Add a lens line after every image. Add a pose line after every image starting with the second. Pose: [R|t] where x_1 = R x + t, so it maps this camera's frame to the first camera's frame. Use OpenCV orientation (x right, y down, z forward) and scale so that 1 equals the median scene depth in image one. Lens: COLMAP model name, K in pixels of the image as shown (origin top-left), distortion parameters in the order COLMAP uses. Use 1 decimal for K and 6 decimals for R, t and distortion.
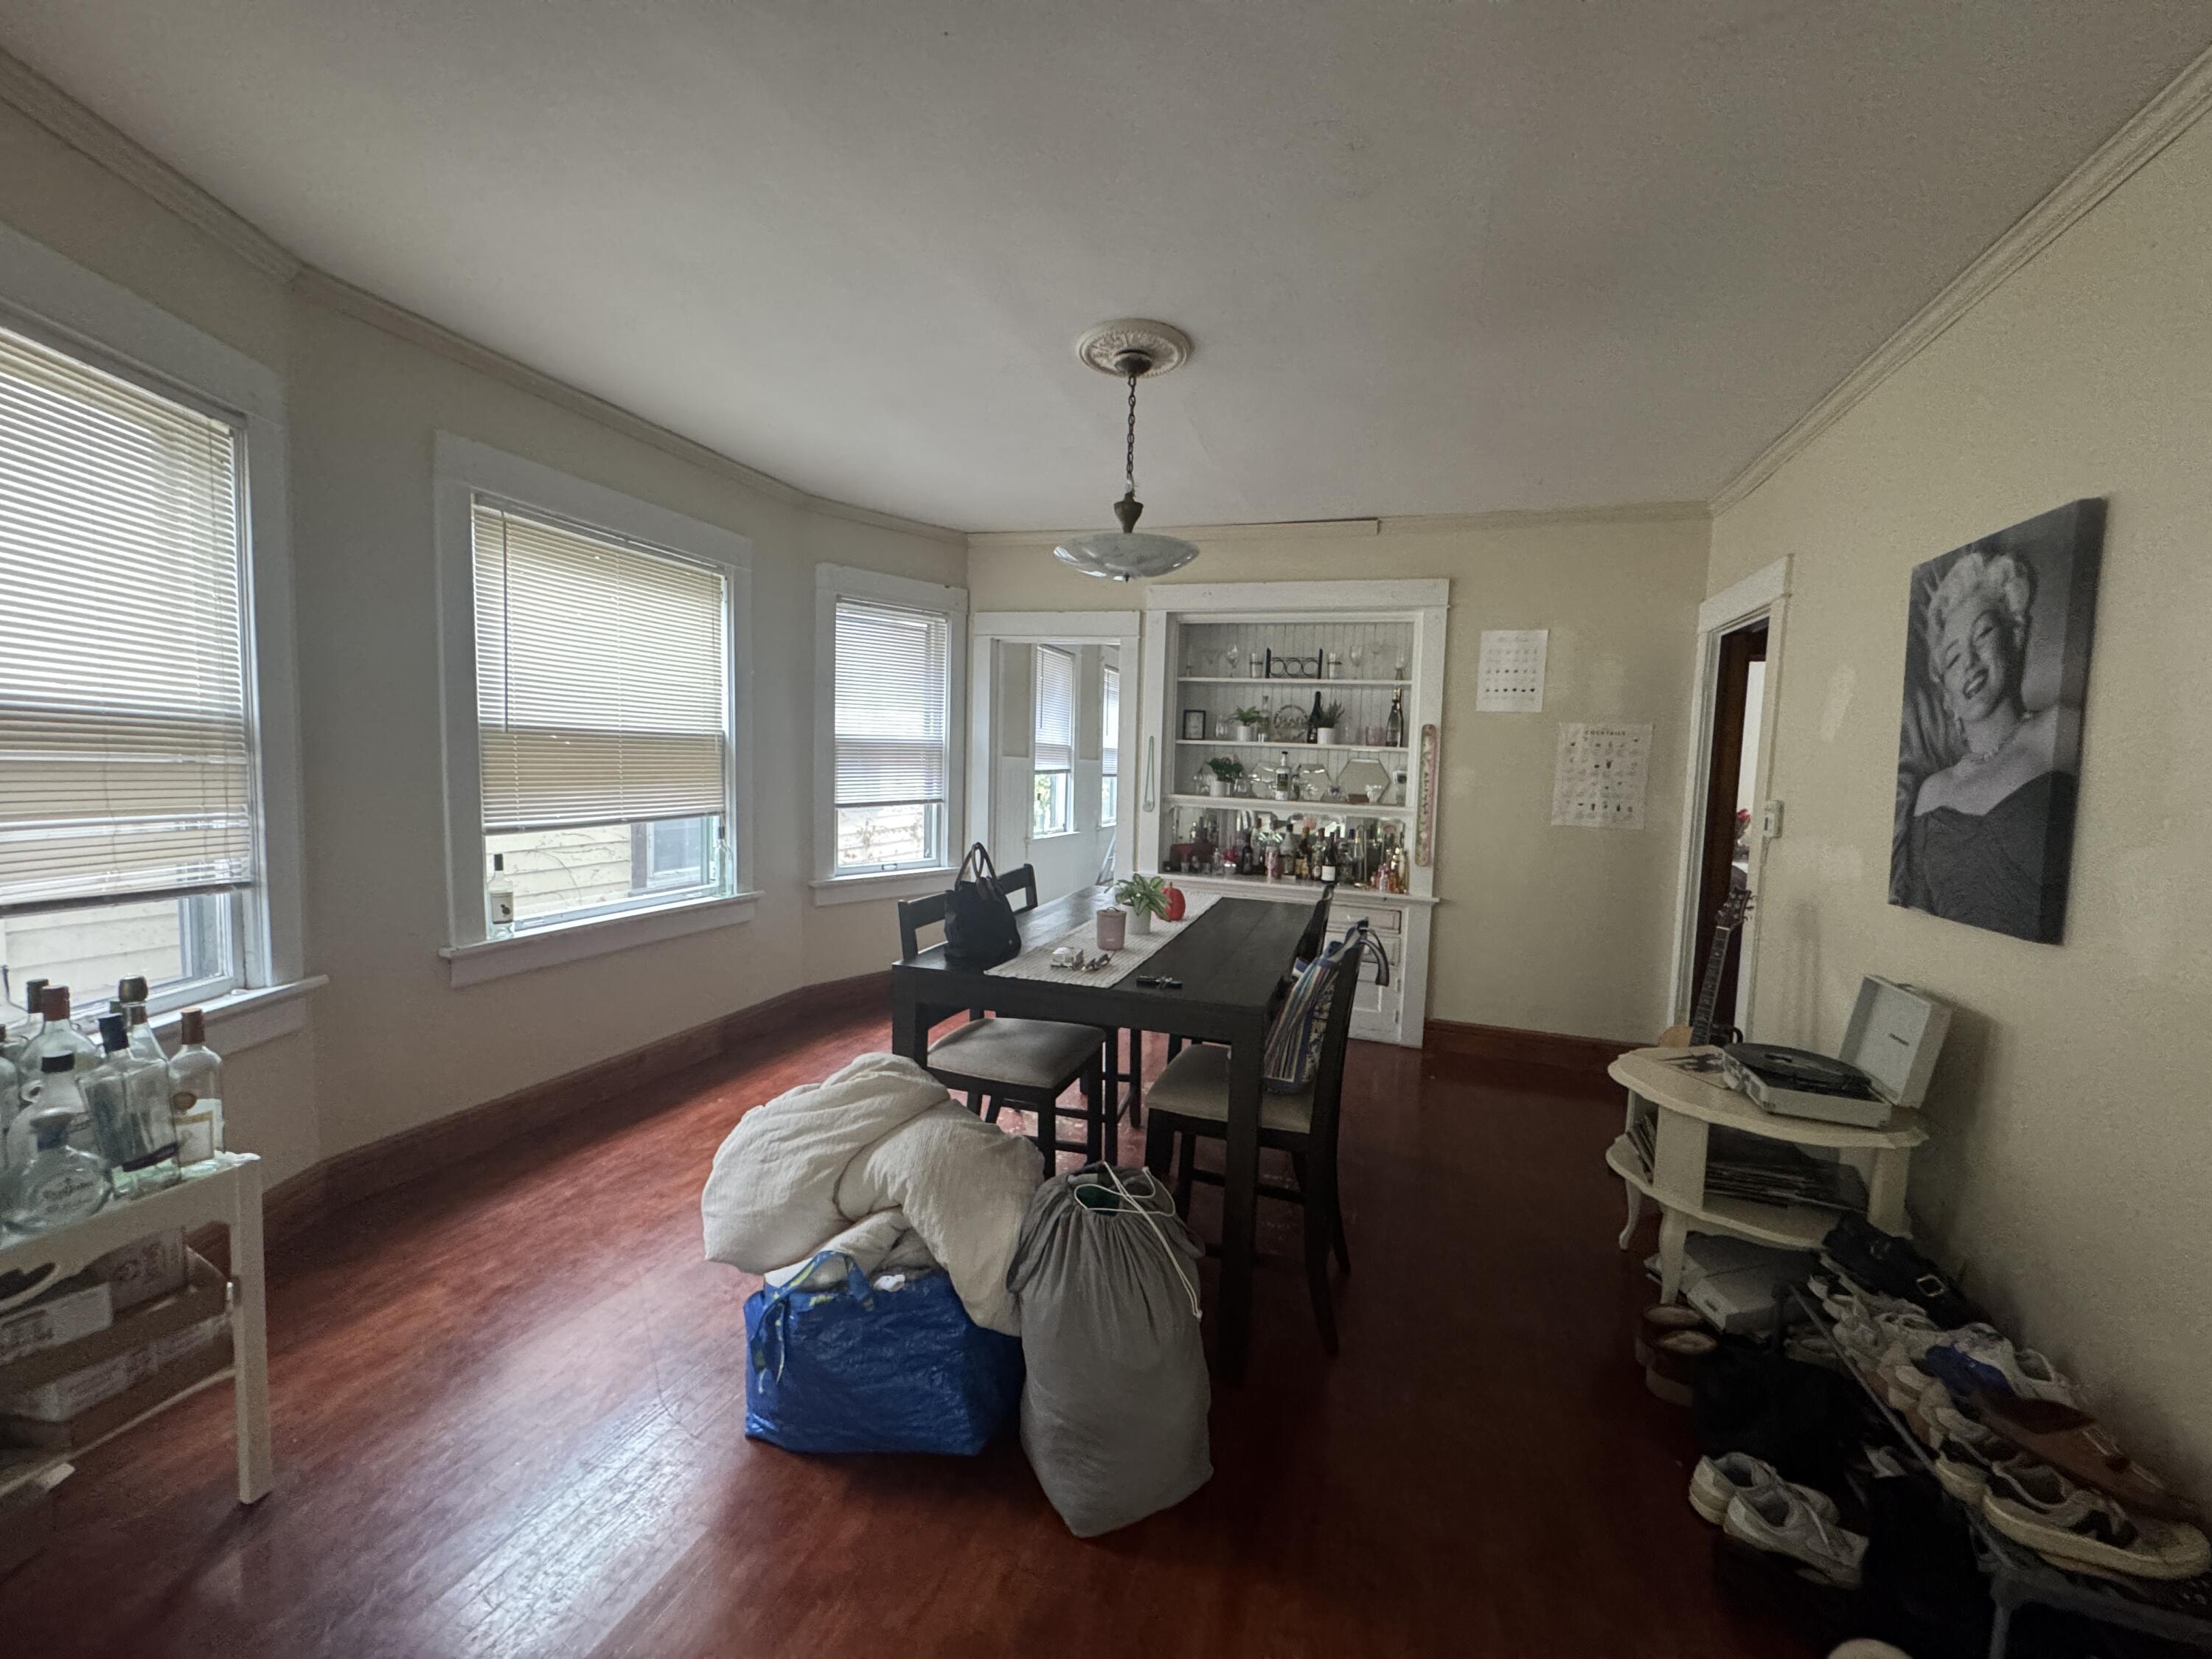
lens RADIAL K [[879.5, 0, 1107.3], [0, 879.5, 818.1], [0, 0, 1]] dist [-0.000656, -0.000308]
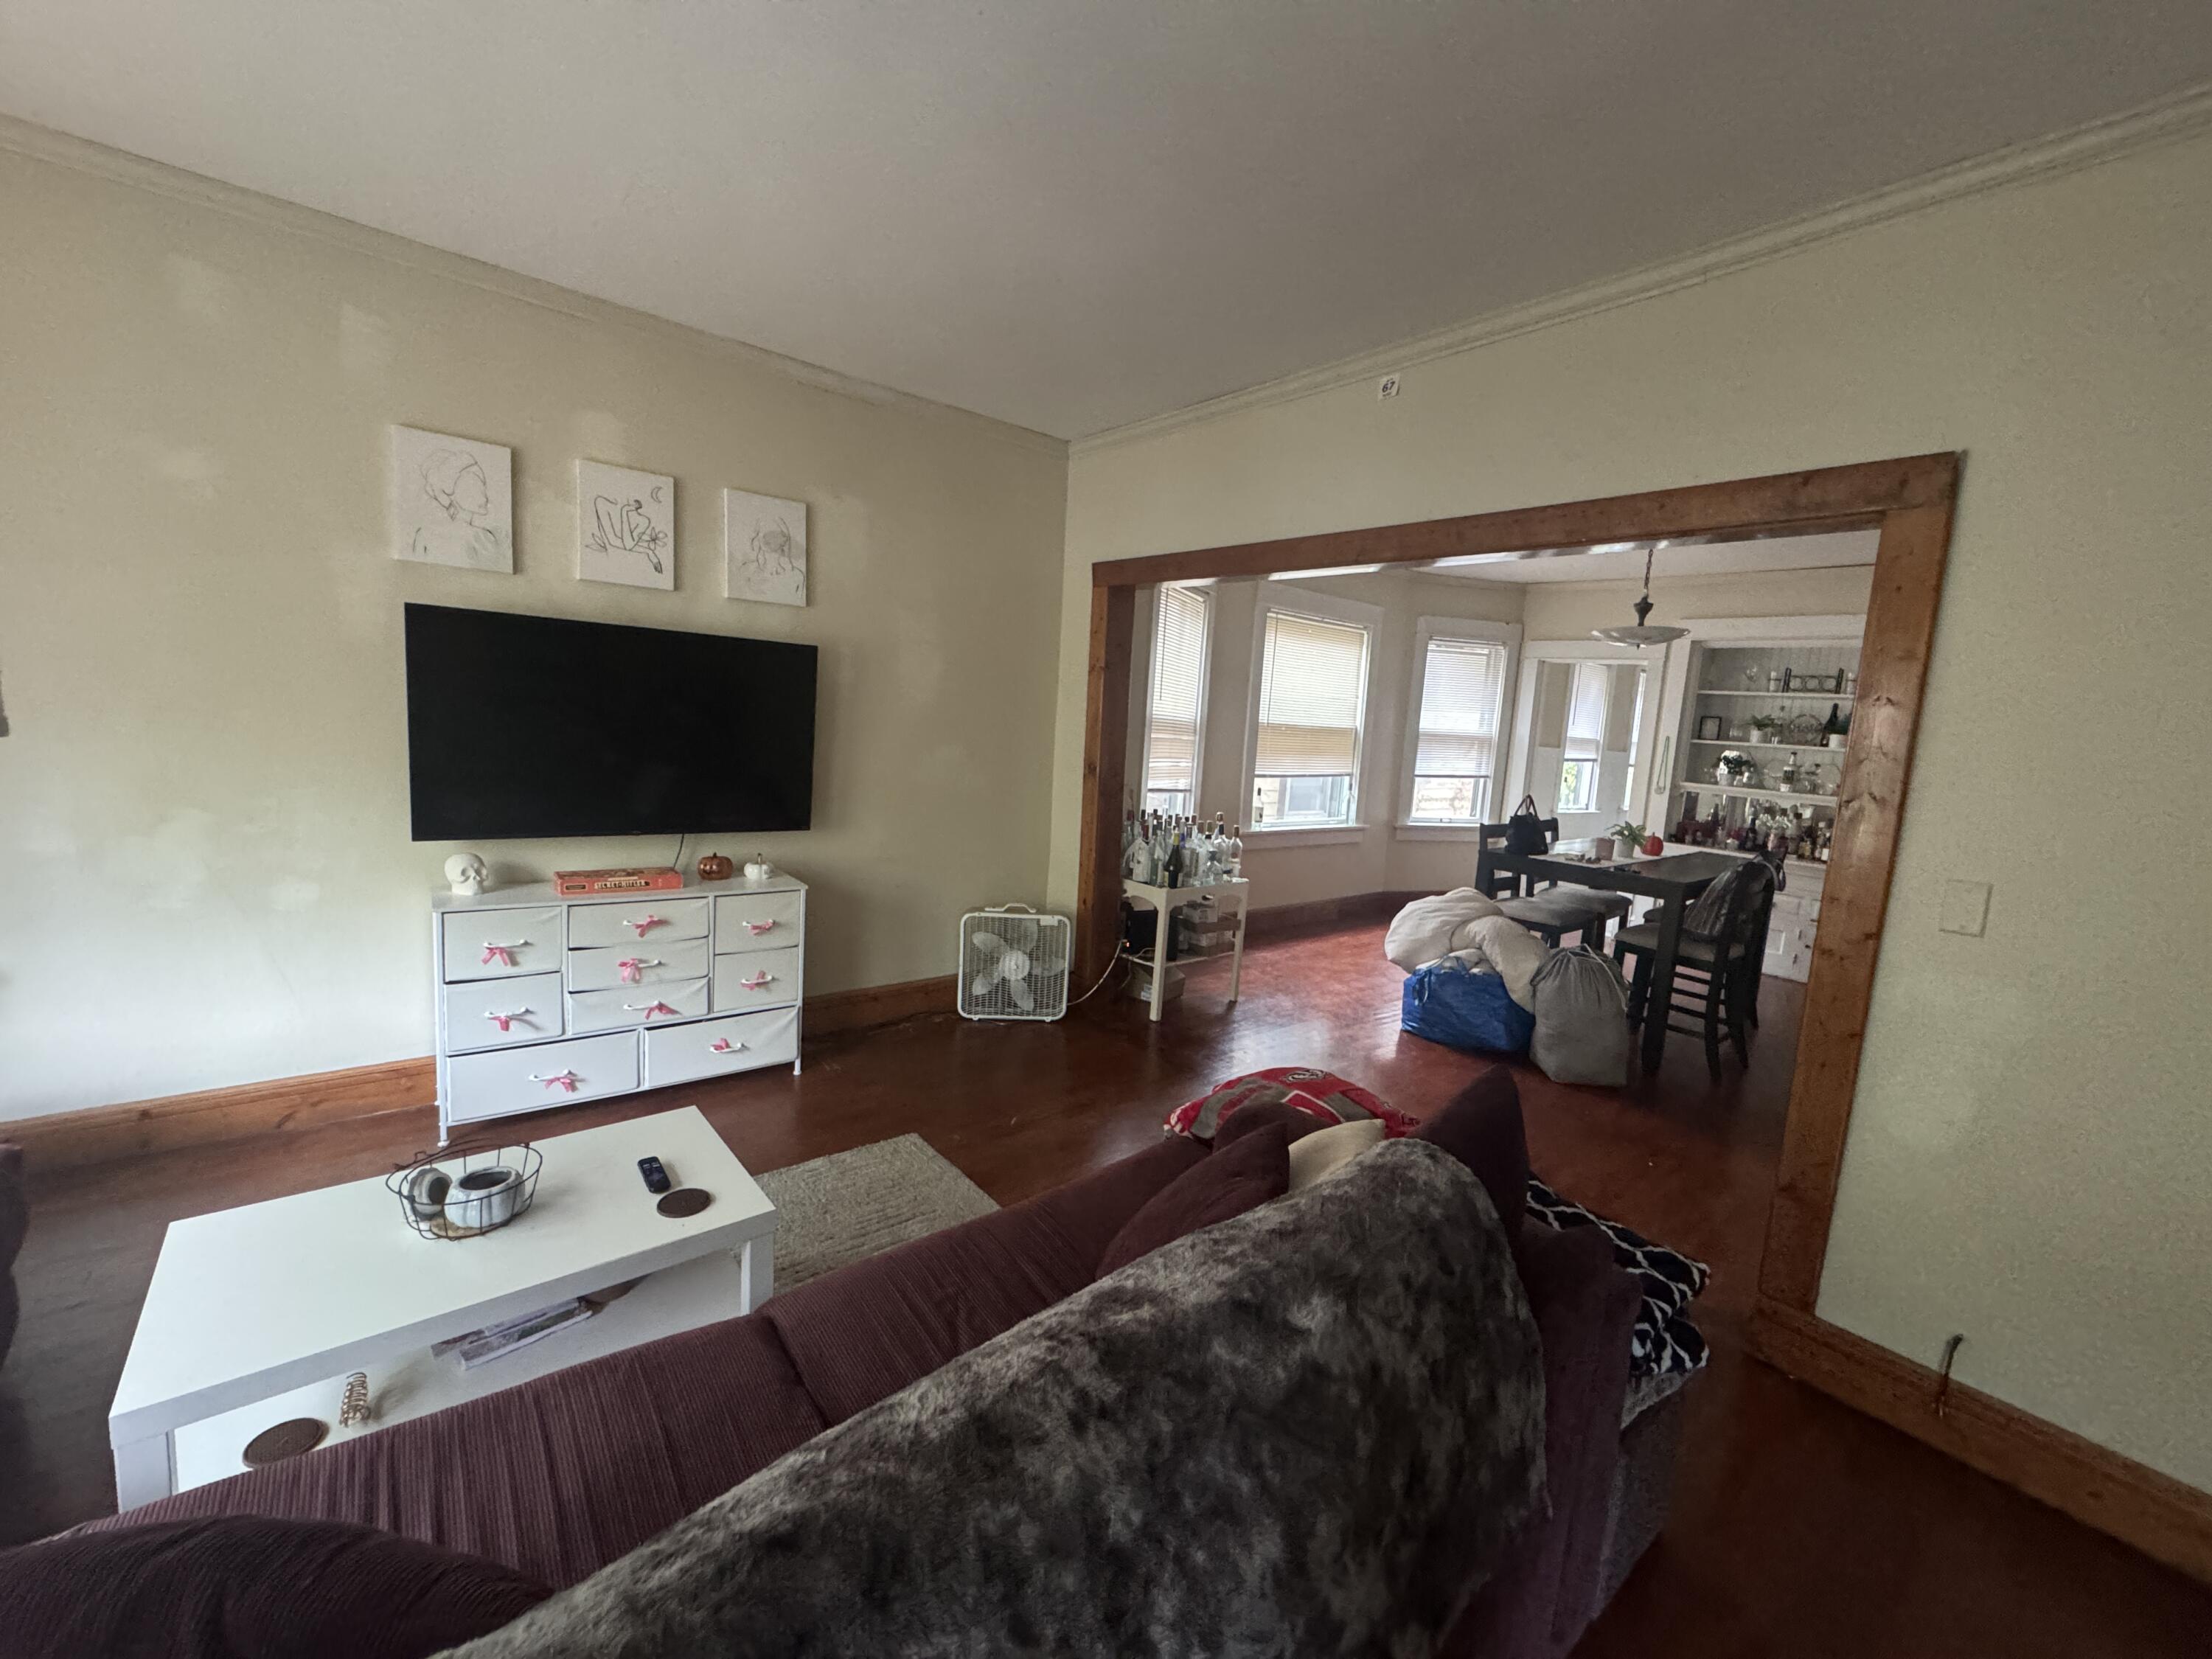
lens RADIAL K [[879.5, 0, 1104.2], [0, 879.5, 831.5], [0, 0, 1]] dist [-0.000656, -0.000308]
pose [[0.846164, 0.090238, -0.525228, 0.042902], [-0.070298, 0.995848, 0.057841, 0.032666], [0.528267, -0.012020, 0.848993, -0.579131]]
